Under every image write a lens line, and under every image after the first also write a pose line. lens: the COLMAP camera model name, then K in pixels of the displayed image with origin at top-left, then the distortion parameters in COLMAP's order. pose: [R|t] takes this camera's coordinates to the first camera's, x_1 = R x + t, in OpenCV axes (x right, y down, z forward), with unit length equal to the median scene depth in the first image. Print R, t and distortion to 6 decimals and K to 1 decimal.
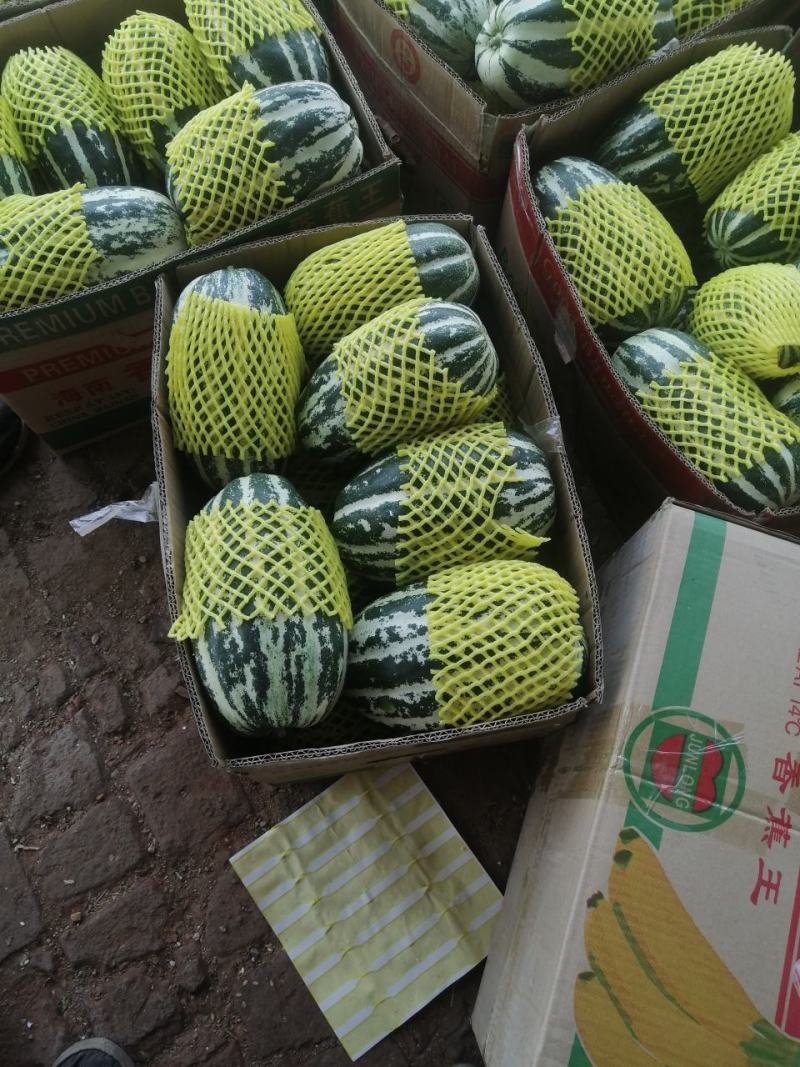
lens RADIAL K [[832.2, 0, 394.2], [0, 832.2, 528.0], [0, 0, 1]] dist [-0.006563, 0.027434]
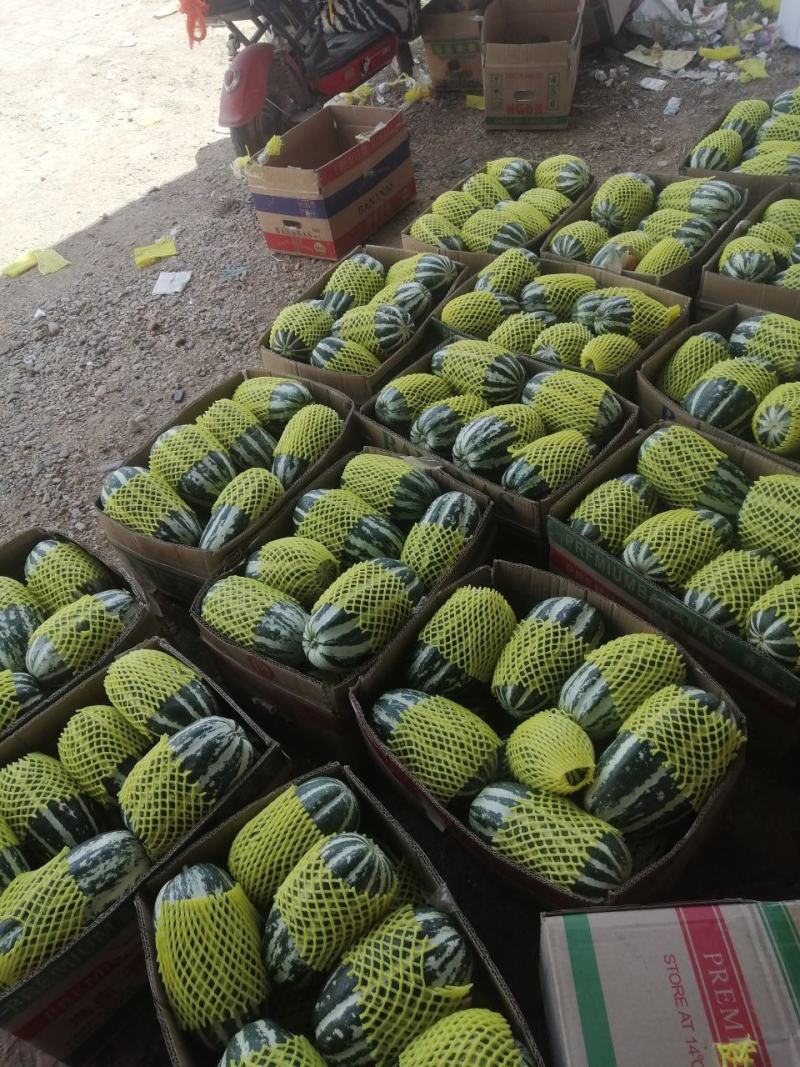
lens RADIAL K [[832.2, 0, 394.2], [0, 832.2, 528.0], [0, 0, 1]] dist [-0.006563, 0.027434]
pose [[0.925908, -0.349913, 0.142321, 0.124751], [0.375780, 0.814785, -0.441491, -0.036286], [0.038522, 0.462262, 0.885906, -0.465037]]
